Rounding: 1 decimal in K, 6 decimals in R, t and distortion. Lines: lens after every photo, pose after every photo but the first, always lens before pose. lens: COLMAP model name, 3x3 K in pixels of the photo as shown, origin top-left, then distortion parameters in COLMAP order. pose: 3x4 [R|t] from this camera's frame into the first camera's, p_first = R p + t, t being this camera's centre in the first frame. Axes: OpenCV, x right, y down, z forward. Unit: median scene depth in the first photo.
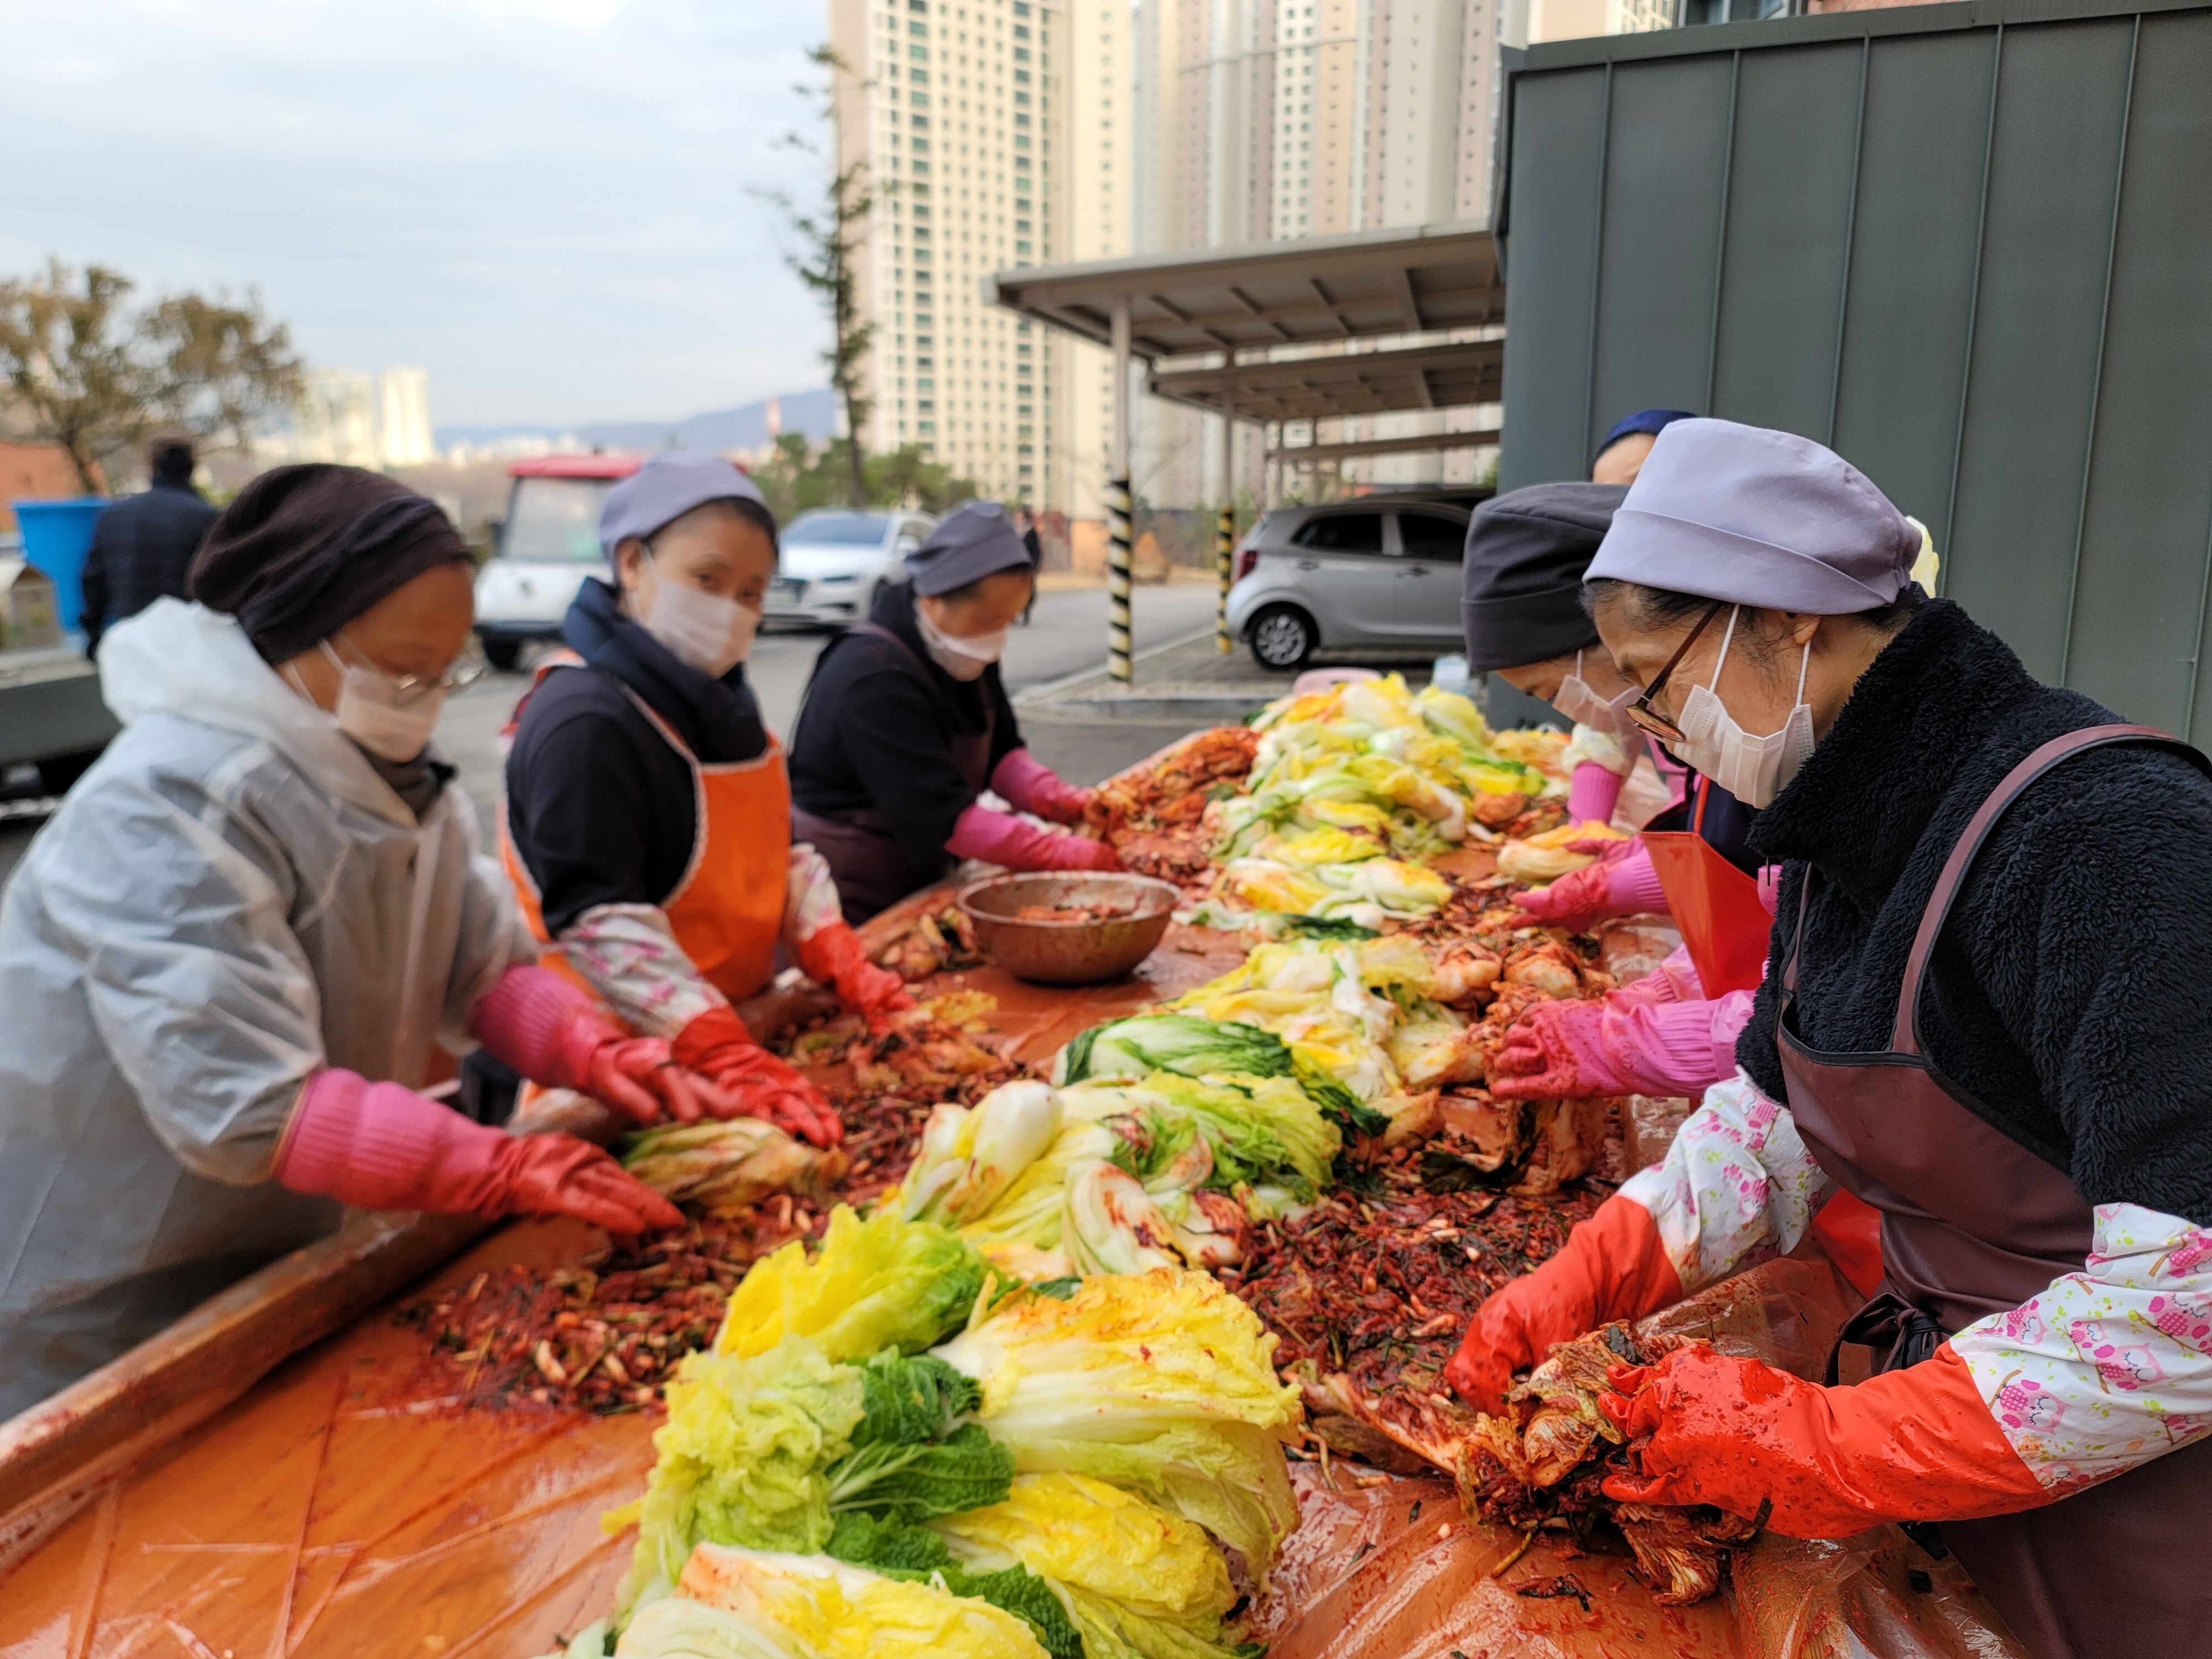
lens RADIAL K [[1592.8, 0, 1106.0], [0, 1592.8, 829.5], [0, 0, 1]] dist [-0.000065, 0.042388]
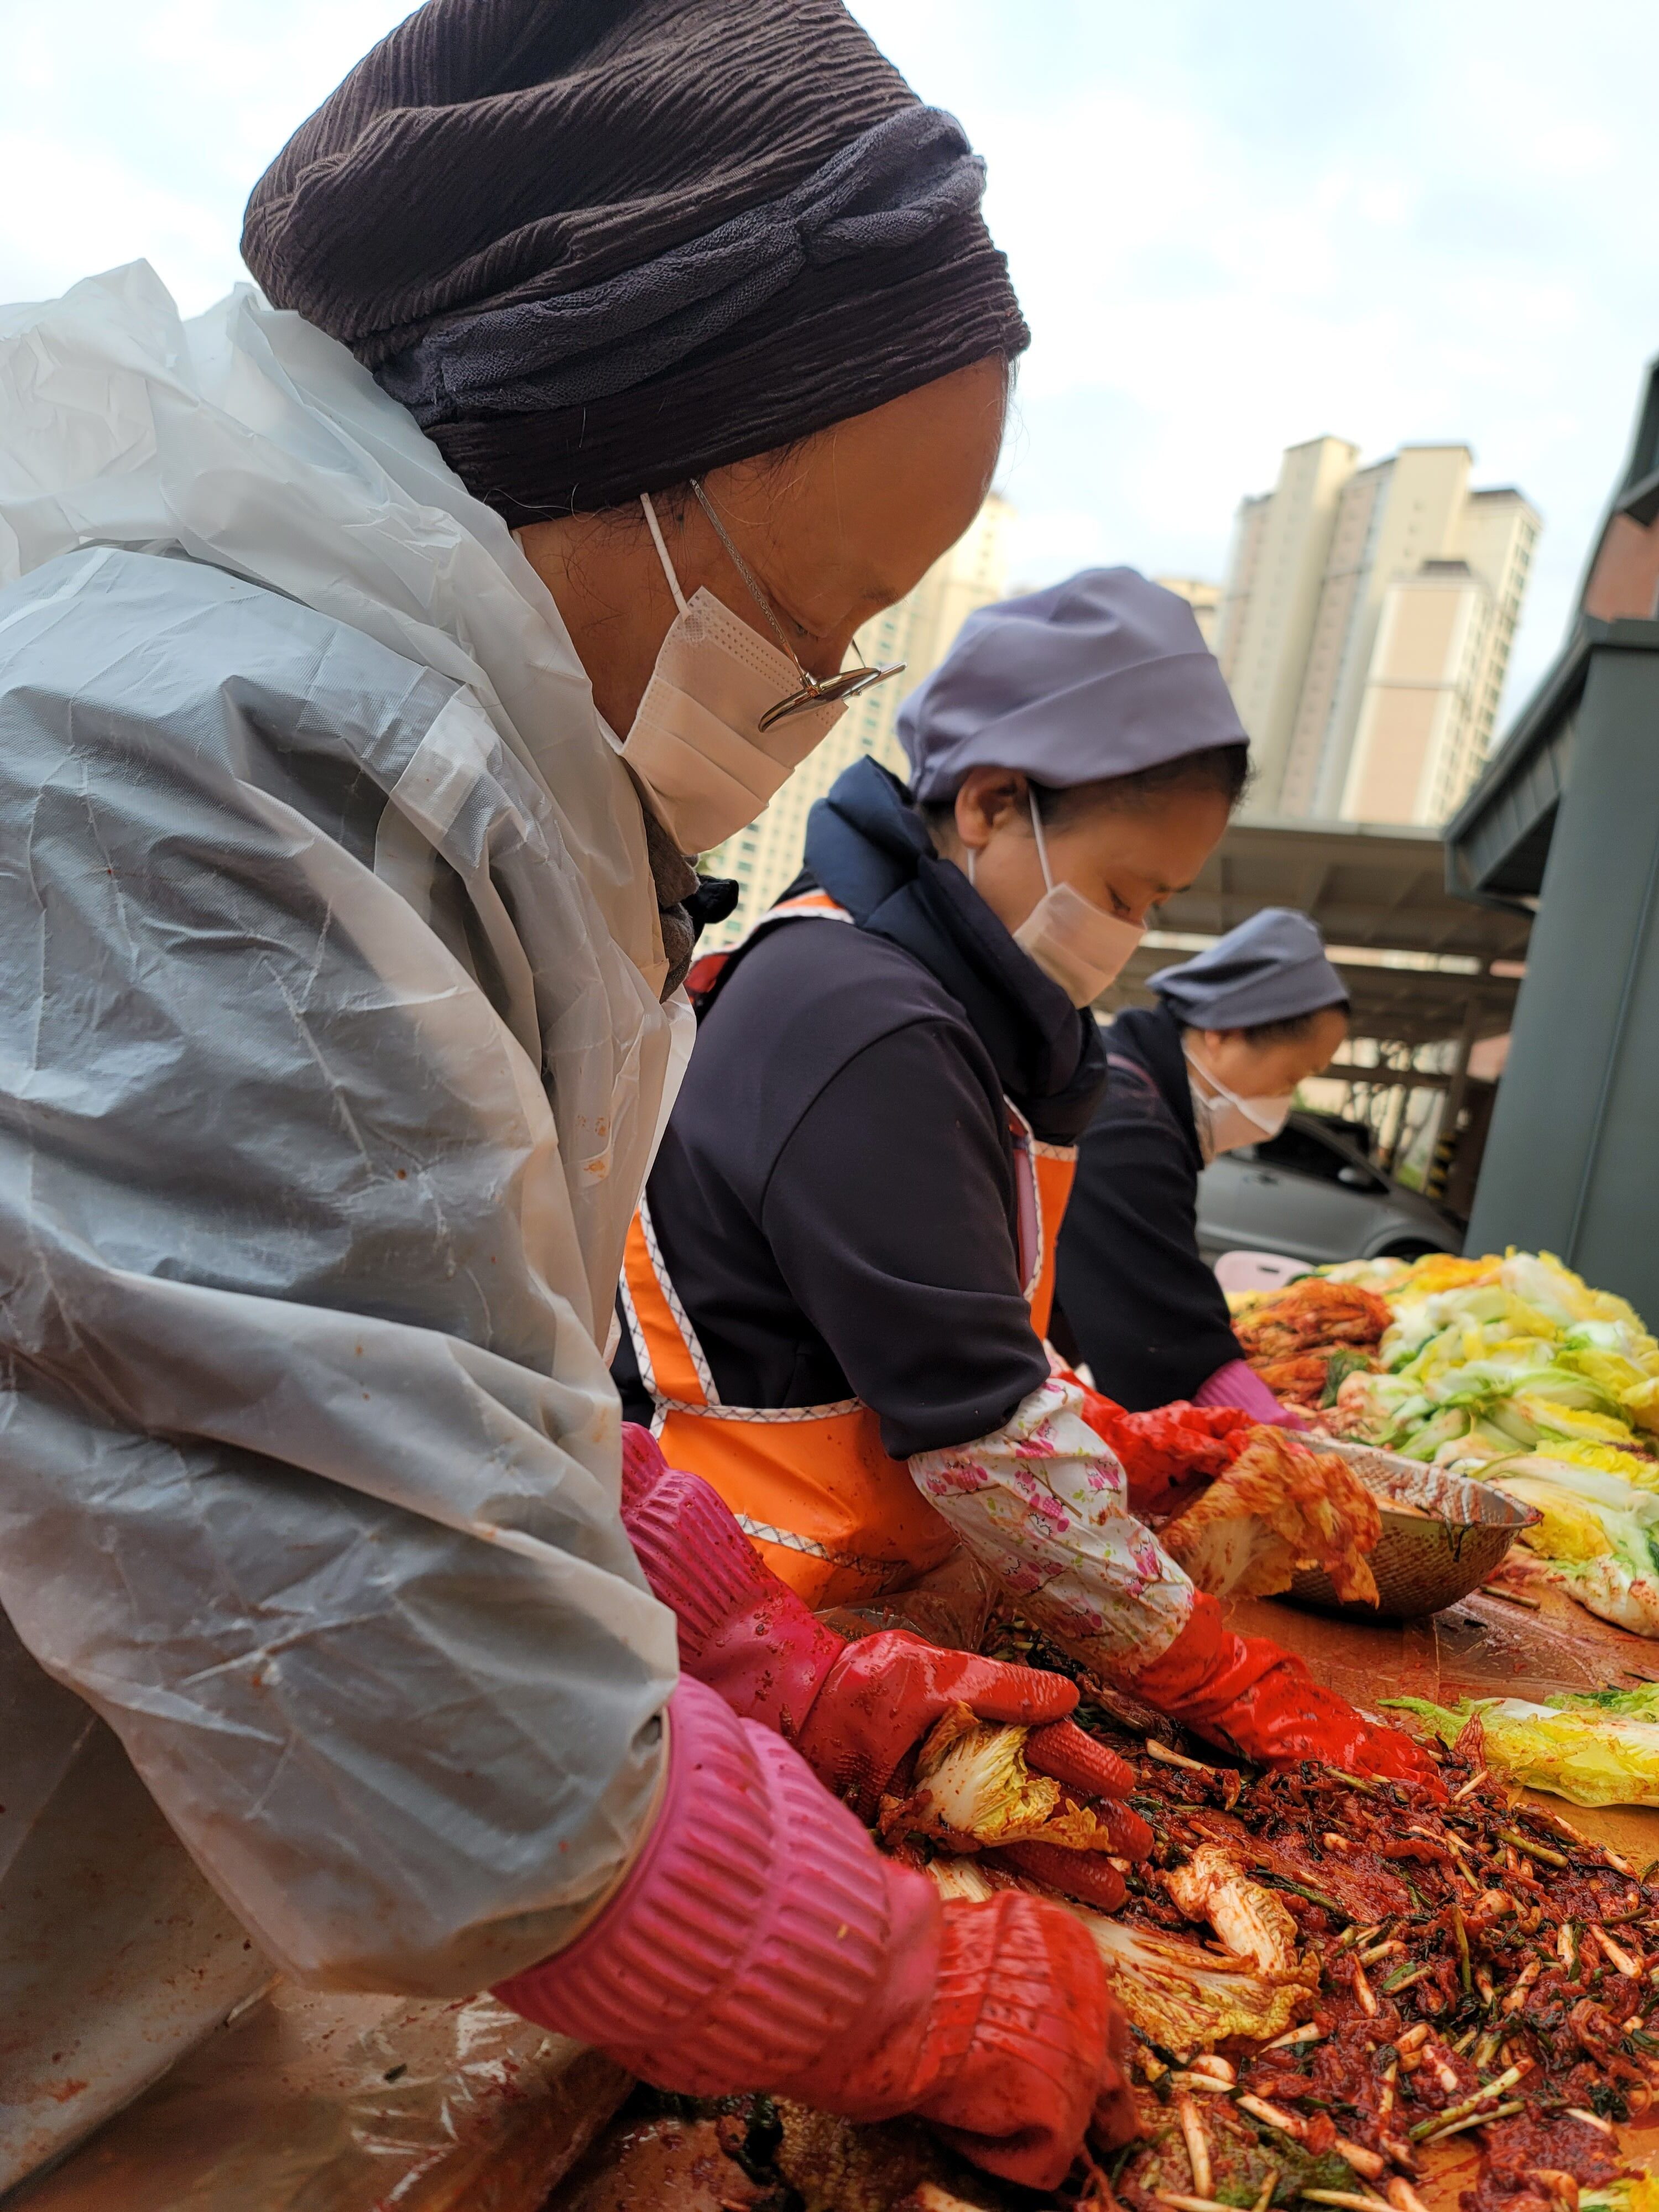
lens RADIAL K [[1592.8, 0, 828.2], [0, 1592.8, 1159.2], [0, 0, 1]] dist [-0.000065, 0.042388]
pose [[0.980744, 0.195128, -0.008138, -0.356245], [-0.194237, 0.970235, -0.144623, 0.078790], [-0.020324, 0.143419, 0.989453, 0.551336]]
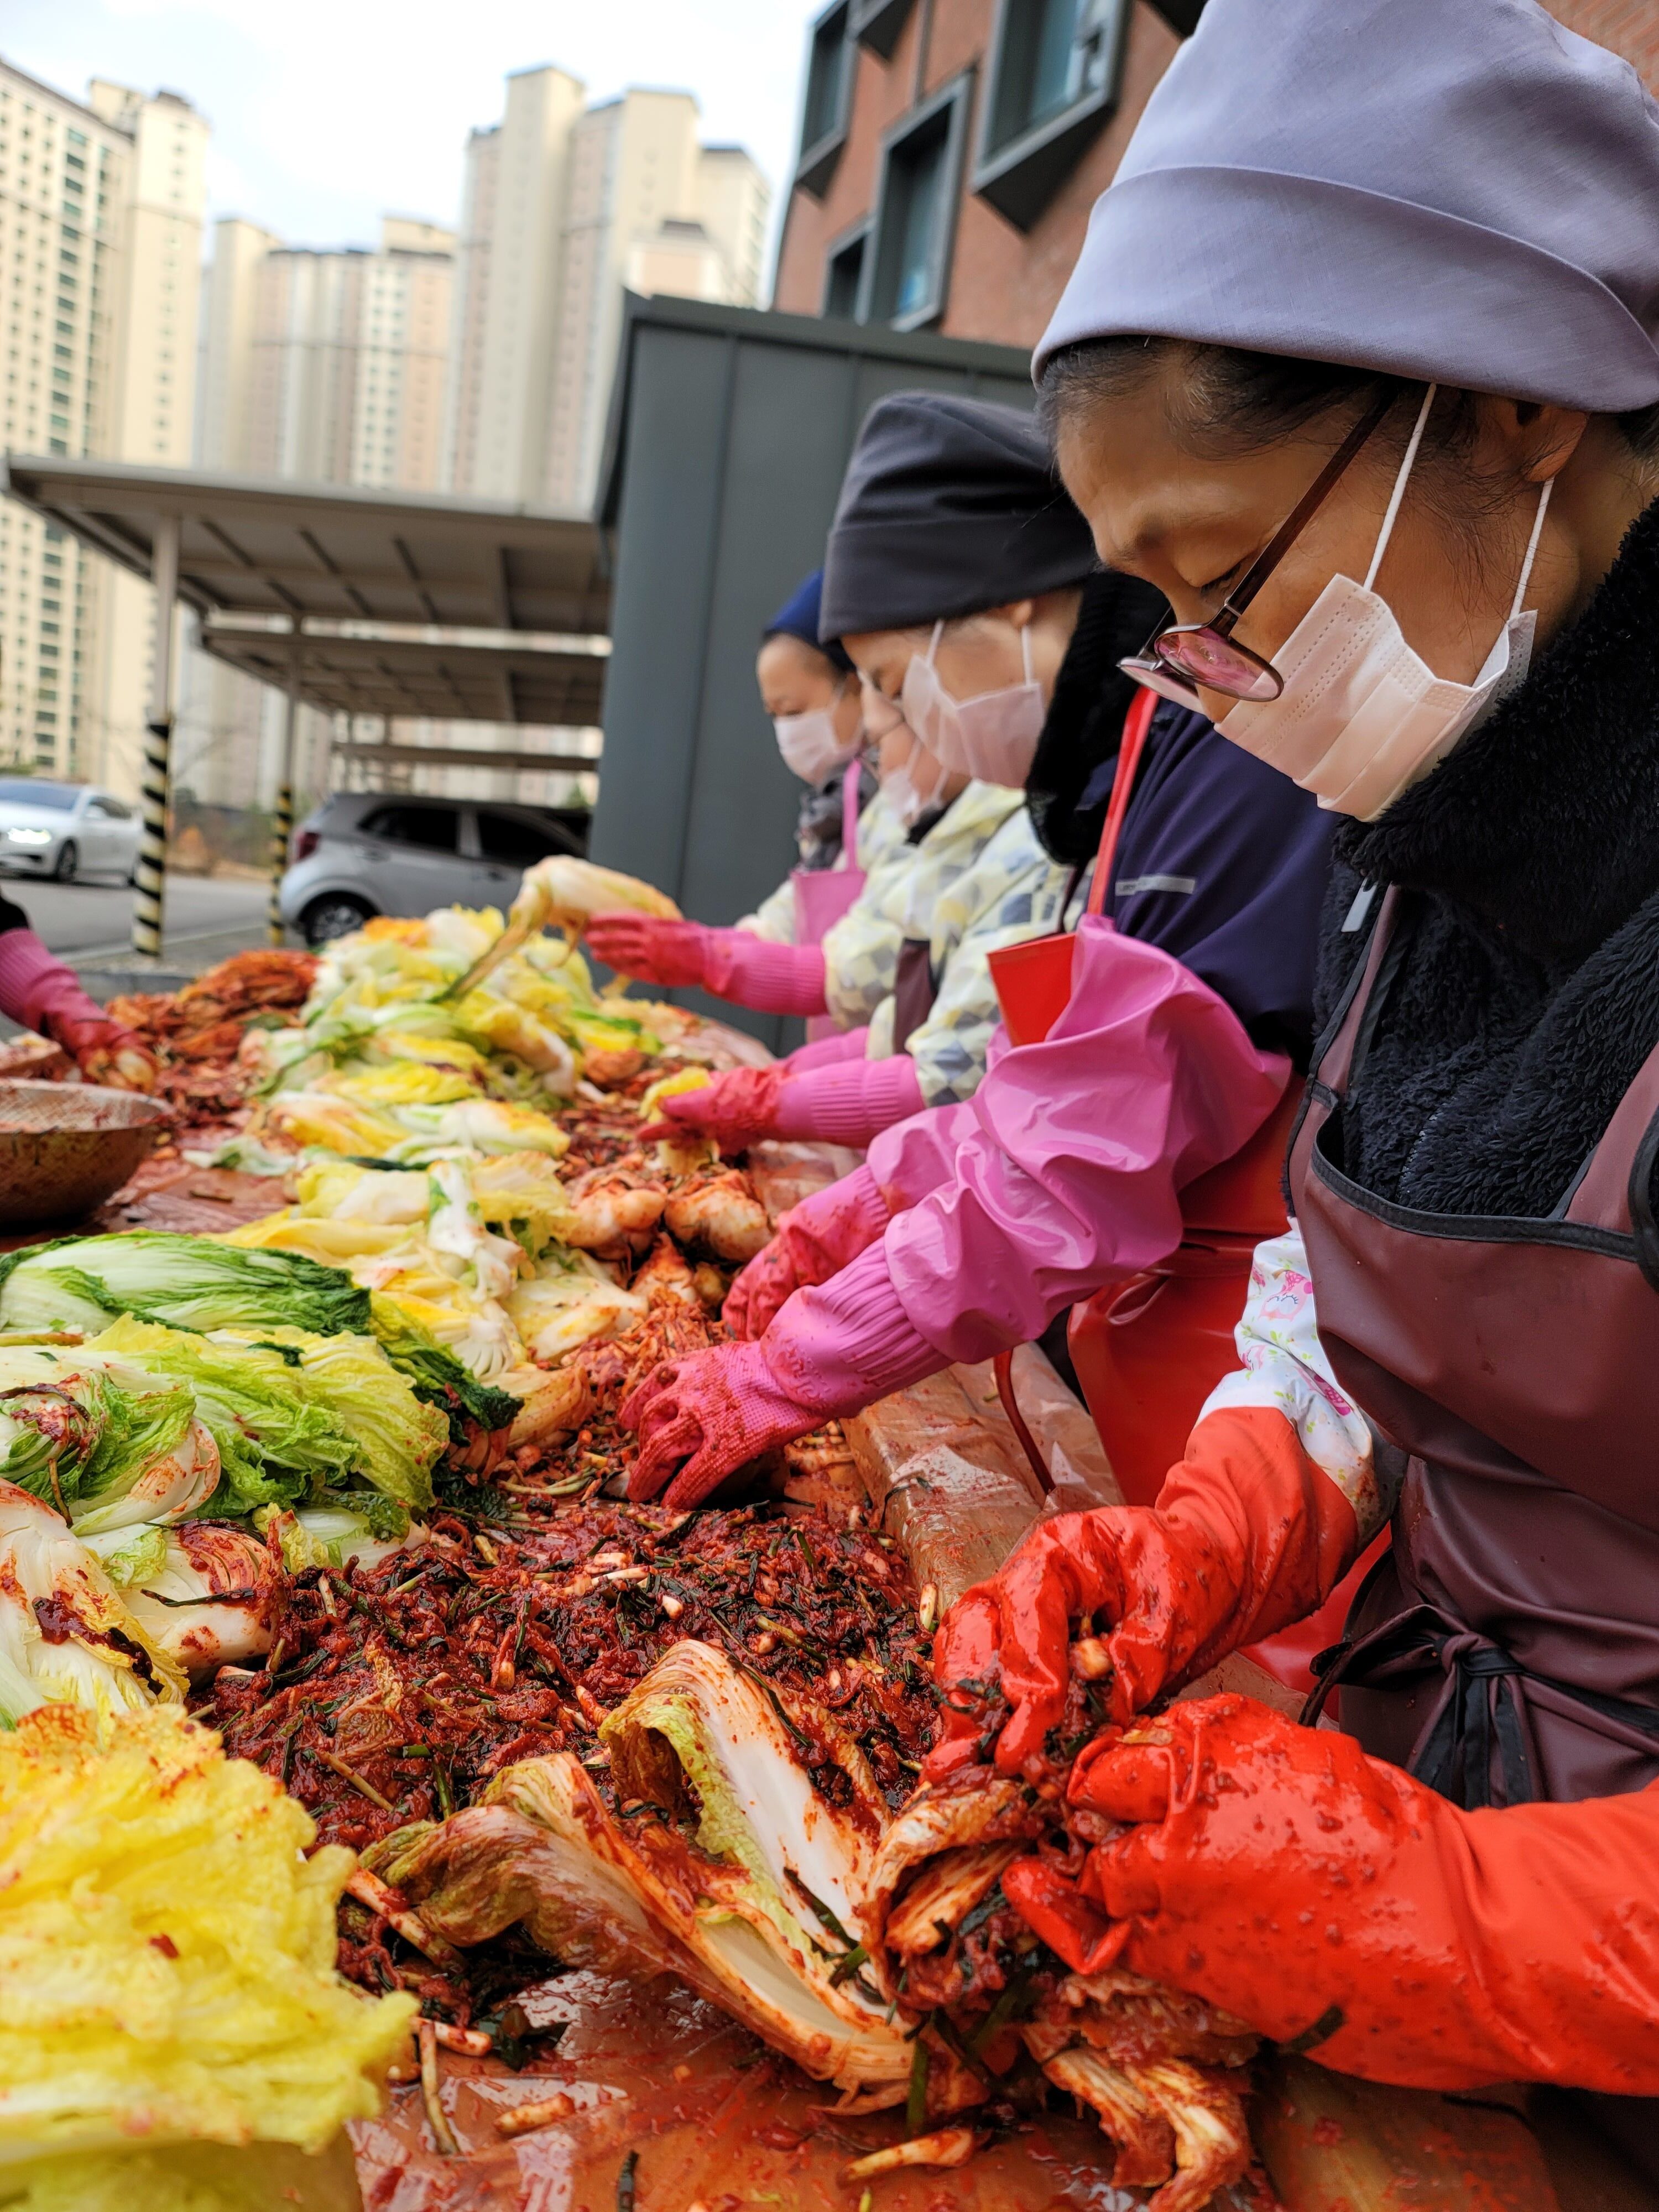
lens RADIAL K [[1582.4, 0, 833.6], [0, 1582.4, 1160.6], [0, 0, 1]] dist [0.055744, -0.064465]
pose [[0.912927, 0.048885, 0.405184, 0.027502], [-0.047022, 0.998788, -0.014556, 0.086193], [-0.405404, -0.005764, 0.914119, 0.354467]]
